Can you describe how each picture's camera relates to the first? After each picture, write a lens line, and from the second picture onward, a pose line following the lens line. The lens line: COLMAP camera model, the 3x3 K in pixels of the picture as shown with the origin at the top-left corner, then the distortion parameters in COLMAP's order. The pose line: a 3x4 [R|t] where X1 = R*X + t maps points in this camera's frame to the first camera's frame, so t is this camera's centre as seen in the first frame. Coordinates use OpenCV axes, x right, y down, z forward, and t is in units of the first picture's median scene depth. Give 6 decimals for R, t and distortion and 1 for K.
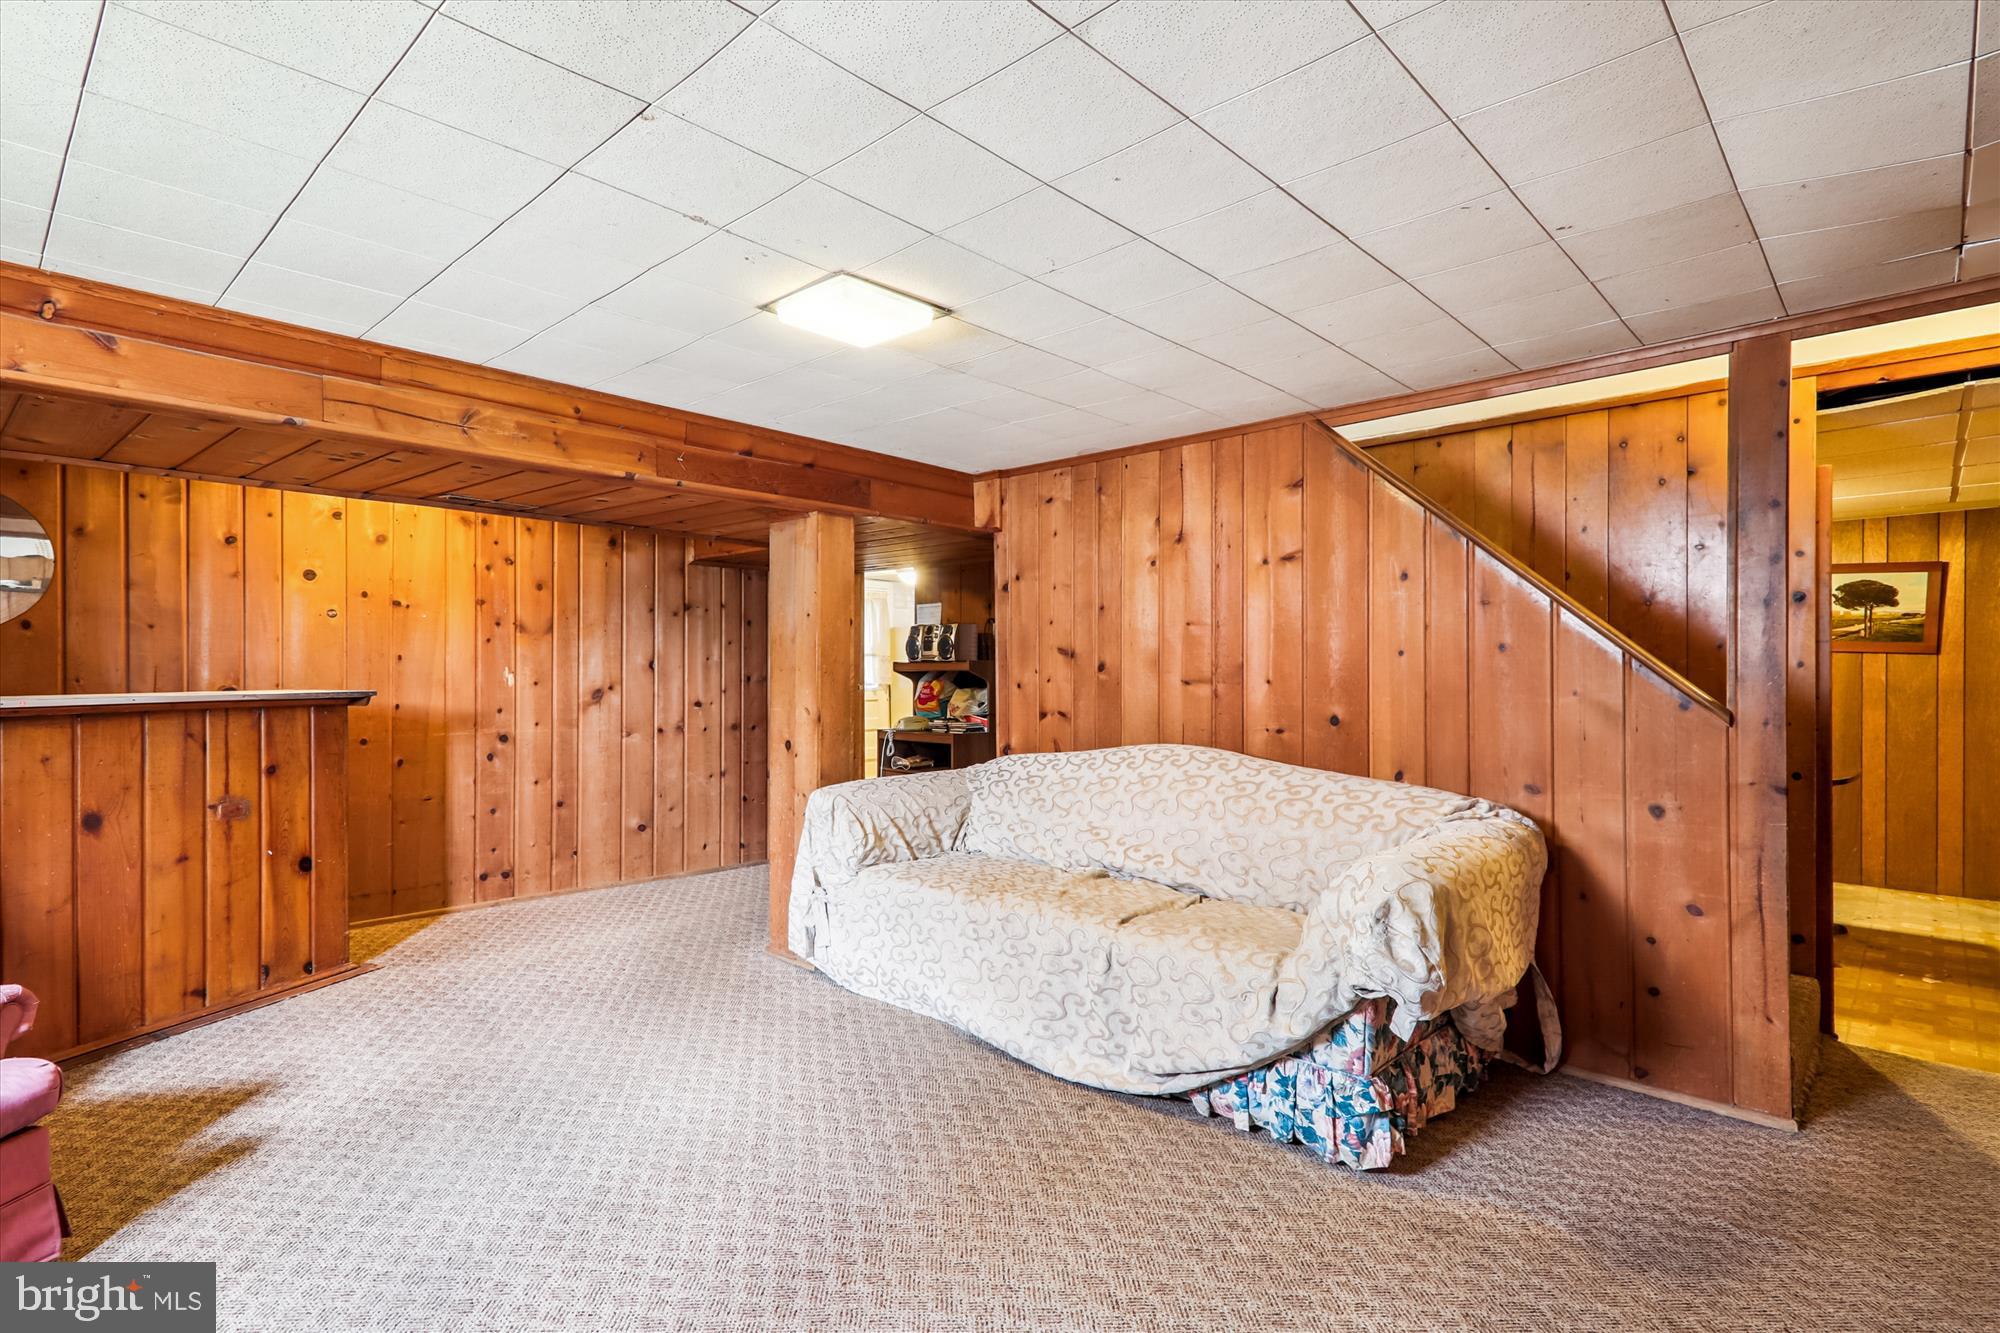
lens RADIAL K [[984.2, 0, 1000.0], [0, 984.2, 666.5], [0, 0, 1]] dist [-0.004587, -0.000987]
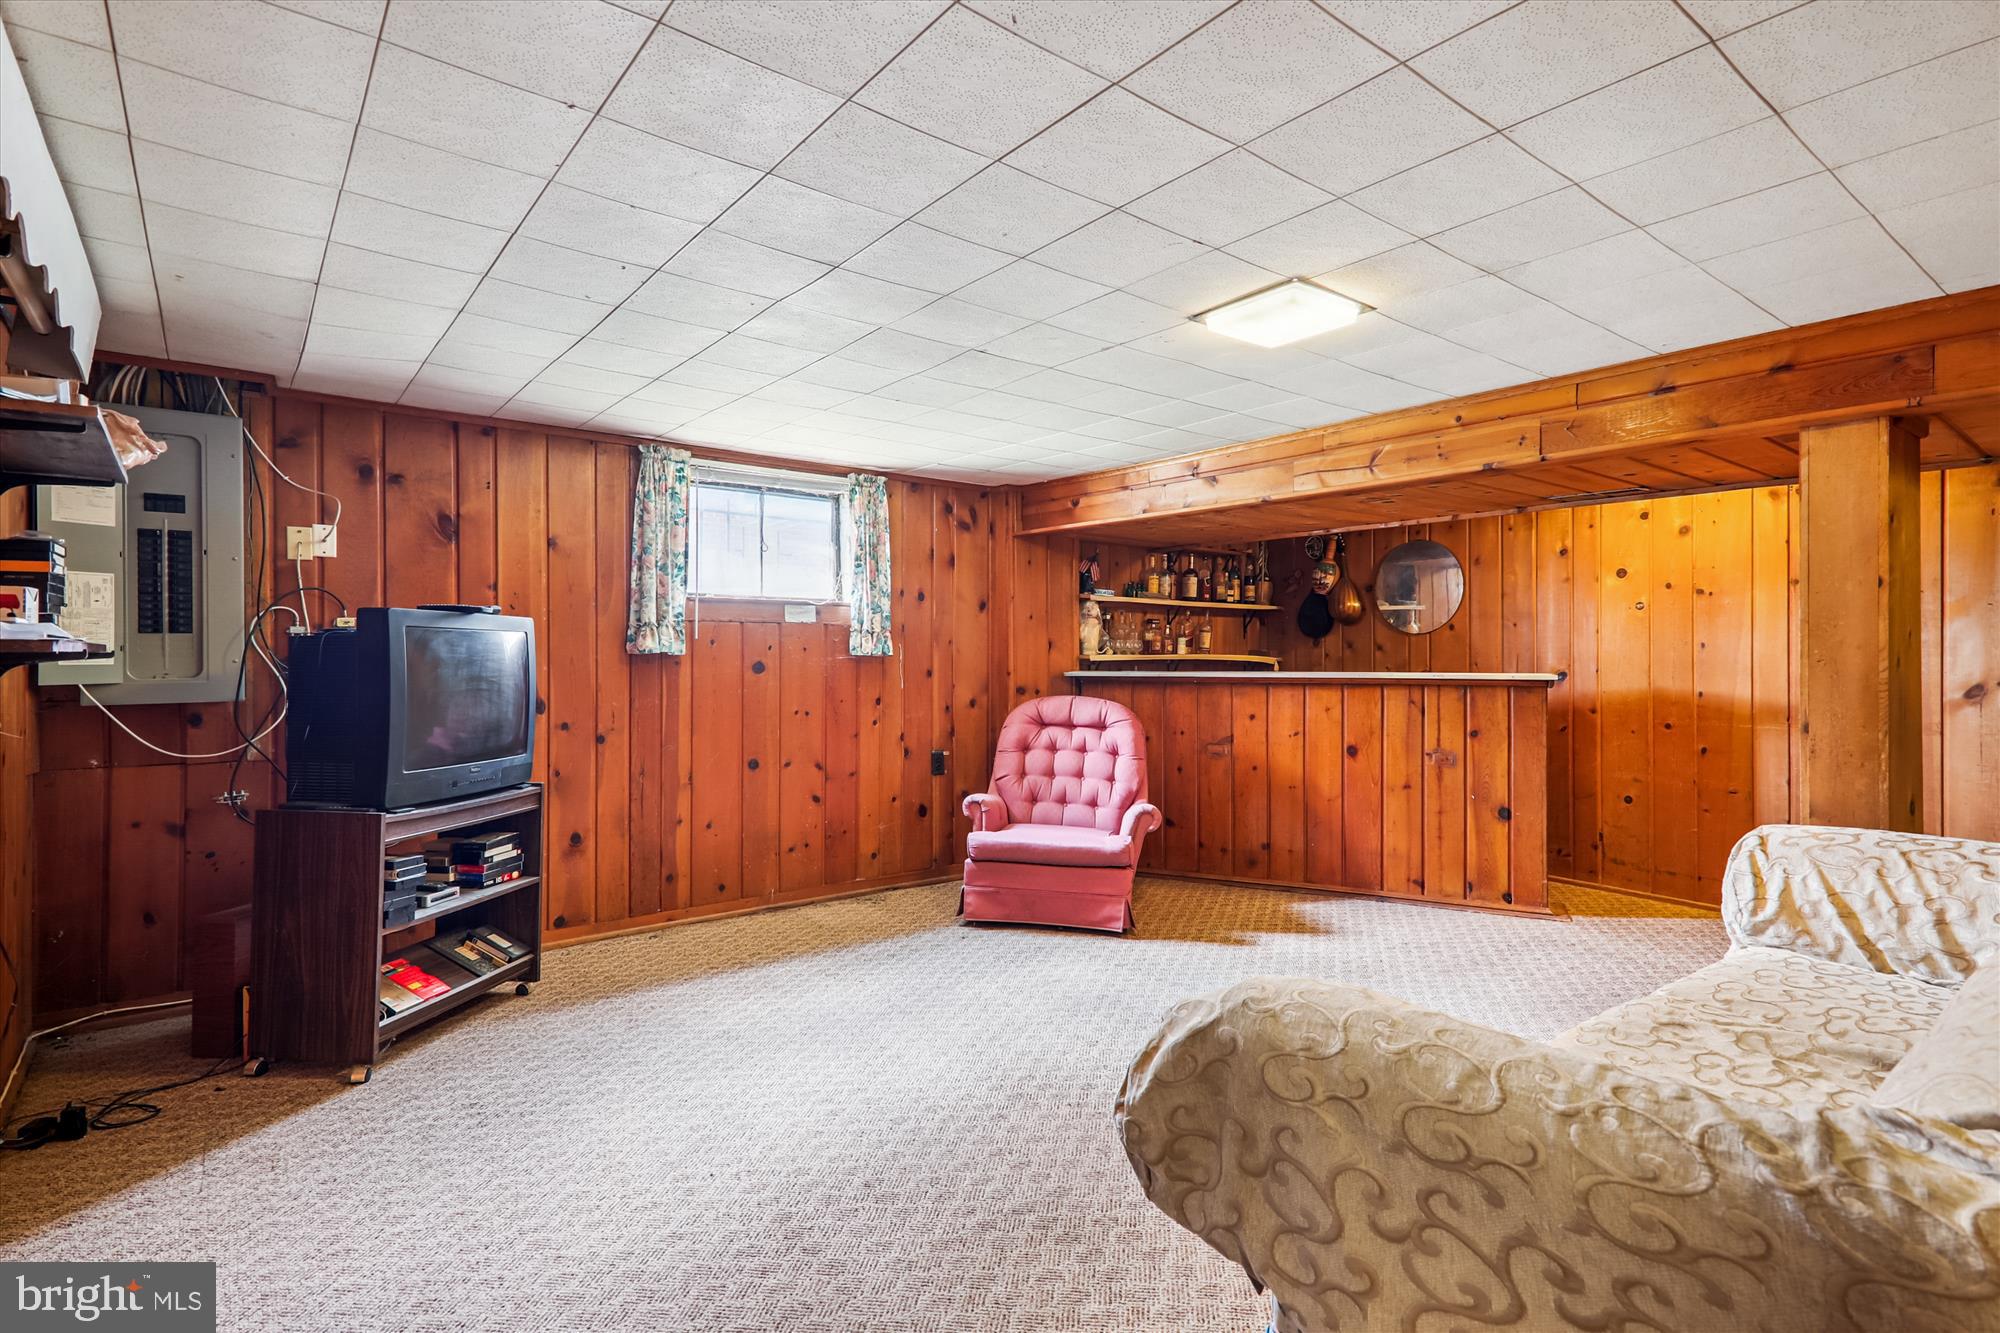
lens RADIAL K [[968.9, 0, 1001.2], [0, 968.9, 652.5], [0, 0, 1]] dist [0.001793, 0.000238]
pose [[-0.175388, -0.003857, -0.984492, 0.624802], [-0.000490, 0.999993, -0.003830, 0.002941], [0.984499, -0.000189, -0.175389, 0.600161]]
